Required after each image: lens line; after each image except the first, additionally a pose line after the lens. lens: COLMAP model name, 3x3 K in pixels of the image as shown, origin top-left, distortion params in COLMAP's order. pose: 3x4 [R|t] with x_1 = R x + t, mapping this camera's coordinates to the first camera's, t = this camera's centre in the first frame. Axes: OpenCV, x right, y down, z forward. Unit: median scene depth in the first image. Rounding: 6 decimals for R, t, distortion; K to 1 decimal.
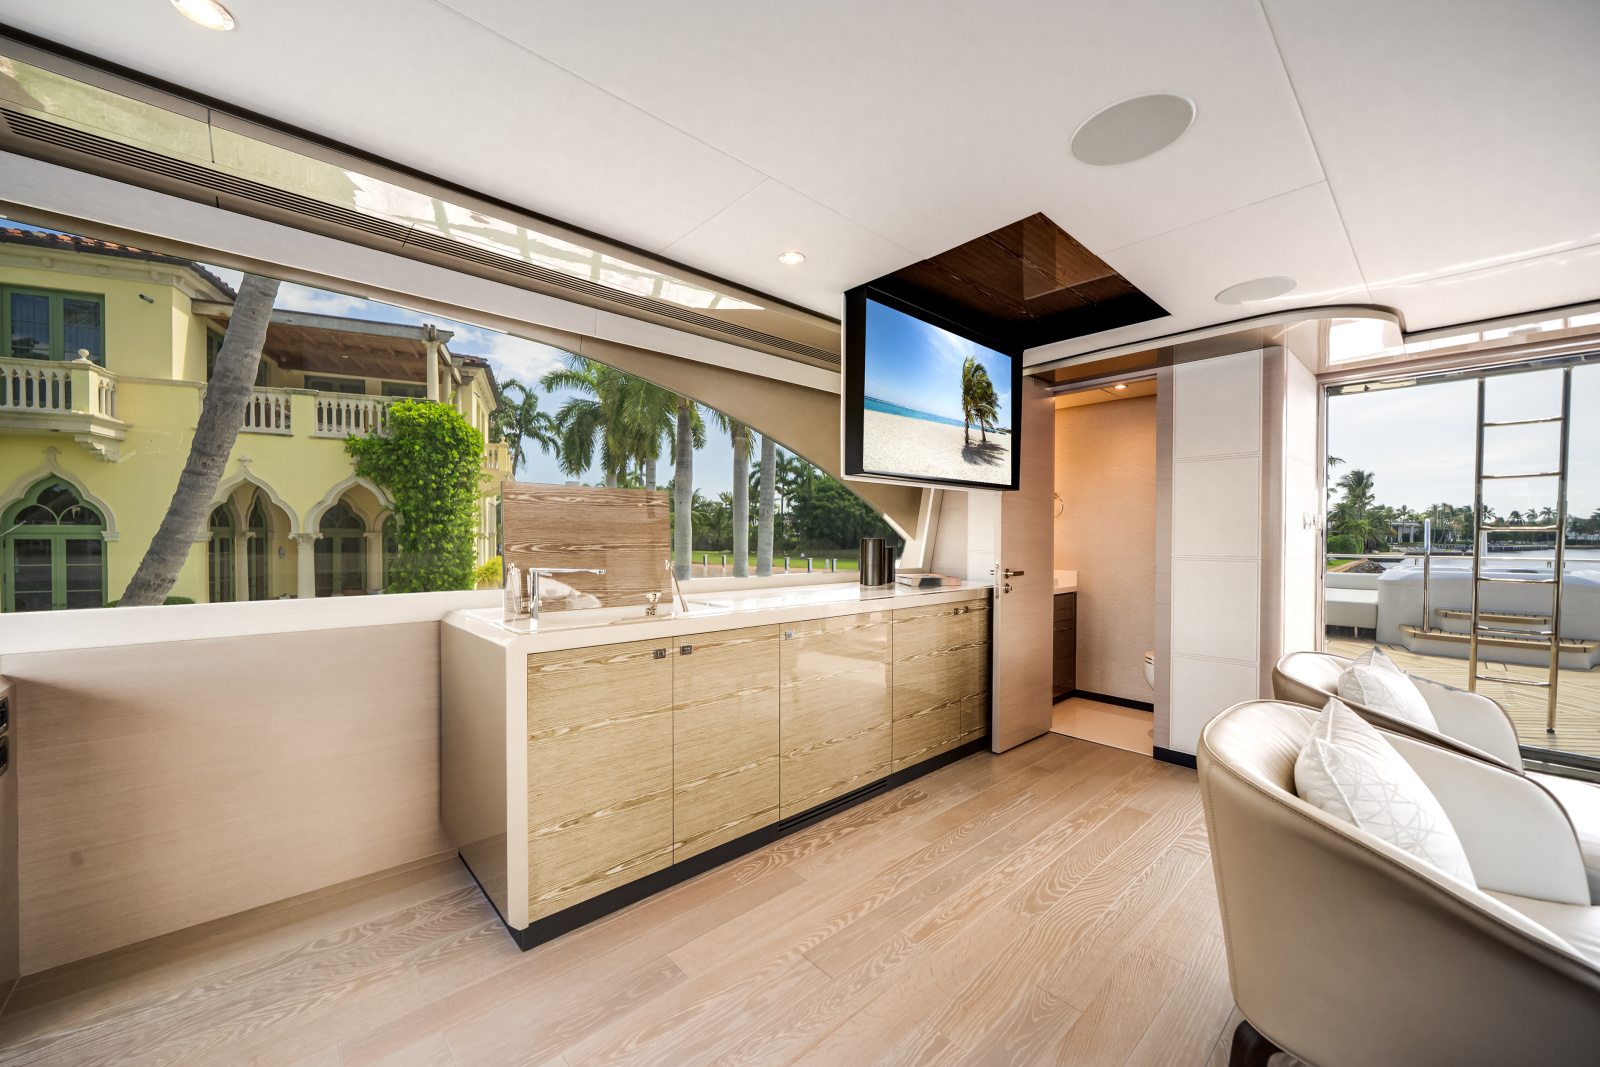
lens RADIAL K [[610.9, 0, 807.7], [0, 610.9, 536.0], [0, 0, 1]] dist [0.003678, -0.000386]
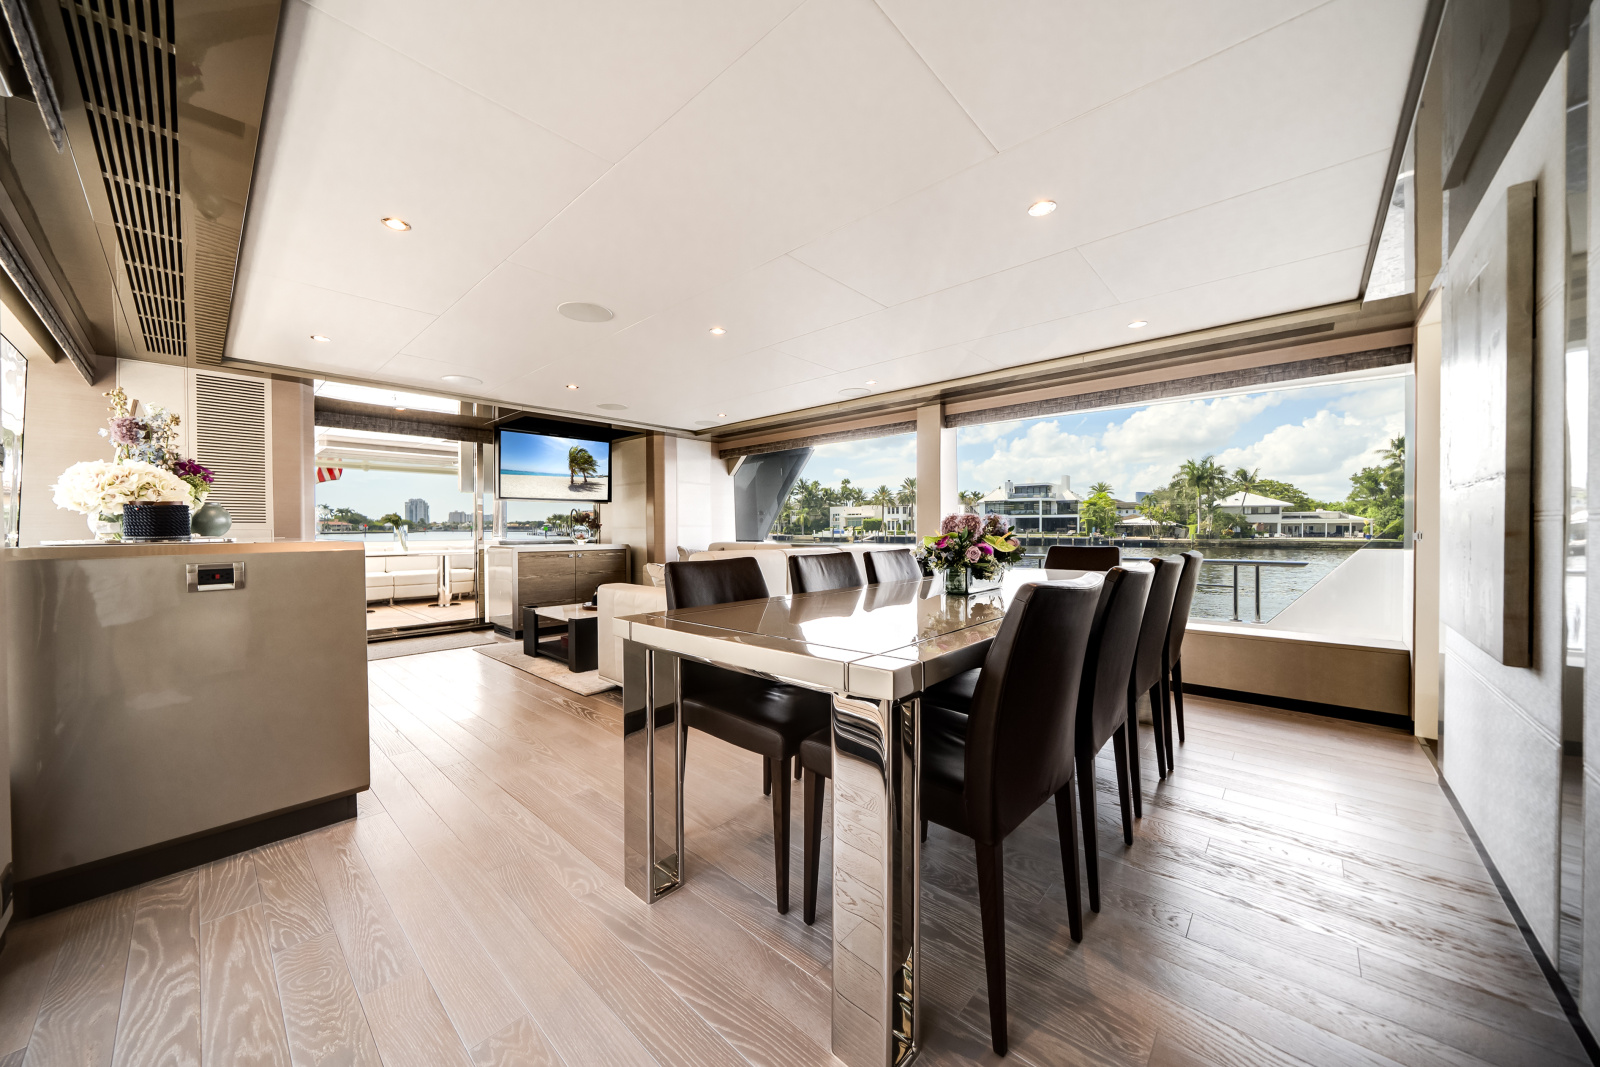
lens RADIAL K [[551.5, 0, 798.6], [0, 551.5, 525.2], [0, 0, 1]] dist [0.002467, 0.000253]
pose [[0.997316, -0.003456, 0.073131, 0.470829], [0.003667, 0.999989, -0.002758, 0.008776], [-0.073120, 0.003019, 0.997319, -0.569890]]
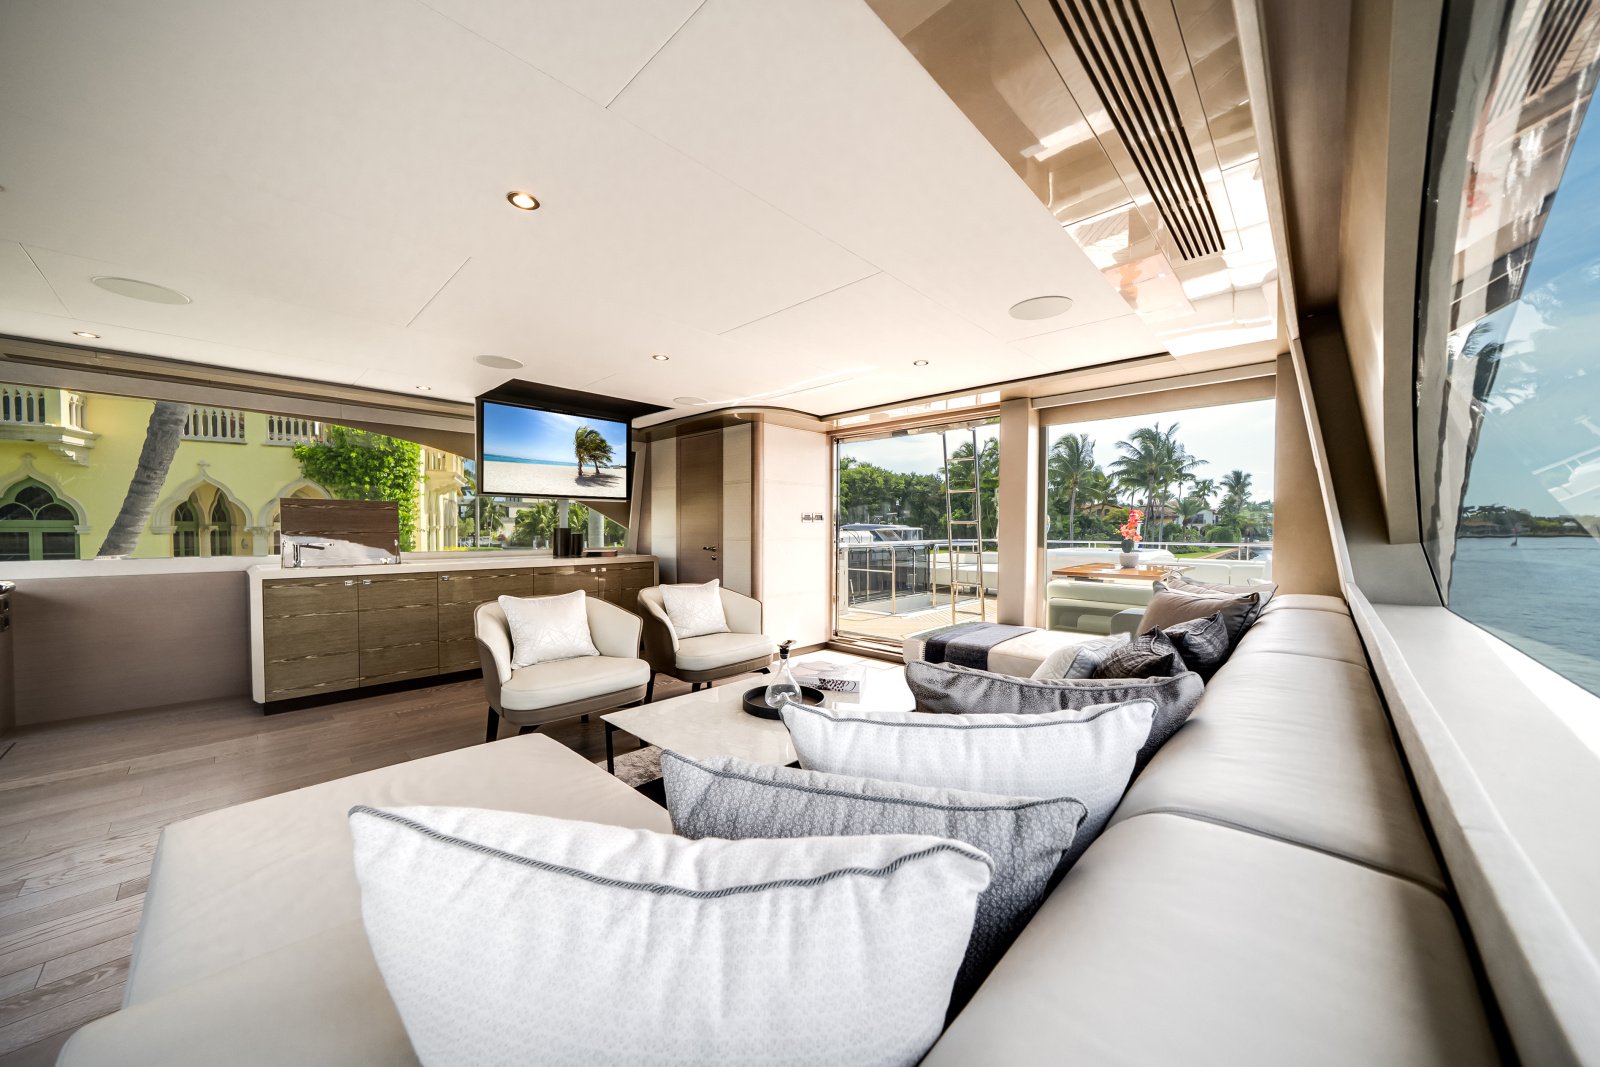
lens RADIAL K [[551.5, 0, 794.7], [0, 551.5, 534.0], [0, 0, 1]] dist [0.002467, 0.000253]
pose [[0.998470, -0.002262, 0.055242, 0.386615], [0.001697, 0.999946, 0.010270, 0.002450], [-0.055262, -0.010161, 0.998420, -0.314252]]
